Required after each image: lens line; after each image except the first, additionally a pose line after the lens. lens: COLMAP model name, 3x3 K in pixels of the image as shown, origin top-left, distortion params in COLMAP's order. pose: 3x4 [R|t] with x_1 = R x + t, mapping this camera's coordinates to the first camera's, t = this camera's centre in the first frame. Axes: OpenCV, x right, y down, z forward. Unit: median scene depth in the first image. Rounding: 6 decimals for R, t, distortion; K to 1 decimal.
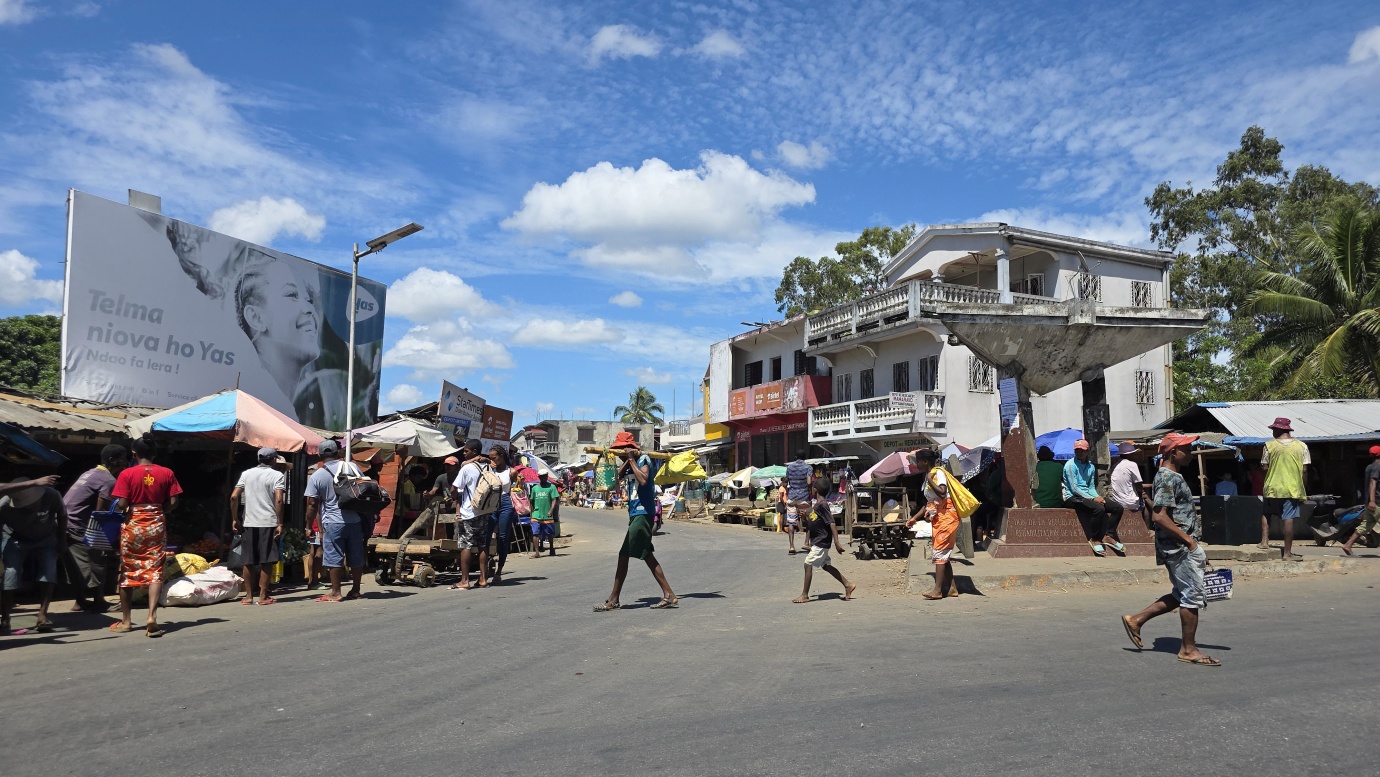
lens RADIAL K [[902.3, 0, 690.1], [0, 902.3, 388.0], [0, 0, 1]] dist [0.007913, -0.004319]
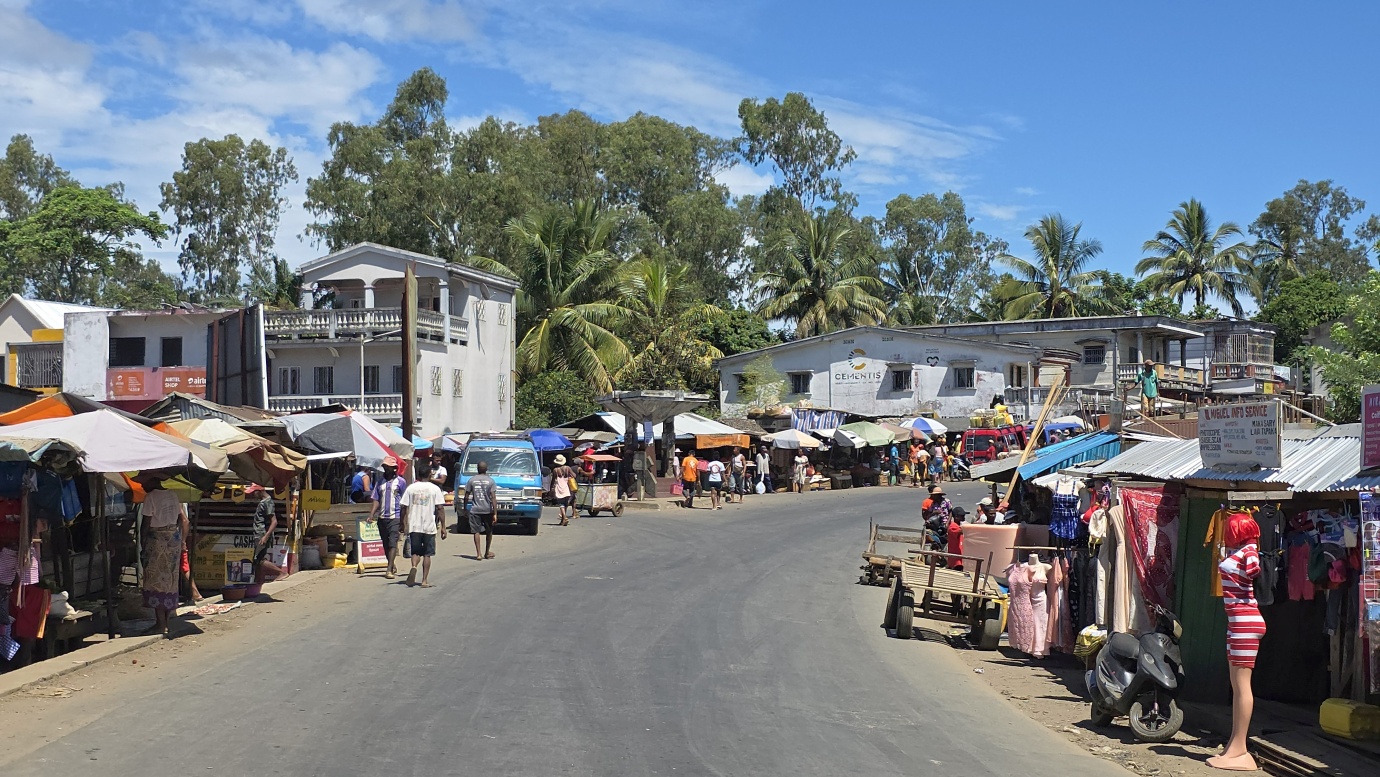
lens RADIAL K [[1811.4, 0, 690.5], [0, 1811.4, 386.8], [0, 0, 1]] dist [0.022704, 0.000000]
pose [[0.642787, 0.016140, 0.765875, -1.258938], [-0.070890, 0.996741, 0.038492, -0.115595], [-0.762758, -0.079035, 0.641836, -0.831944]]
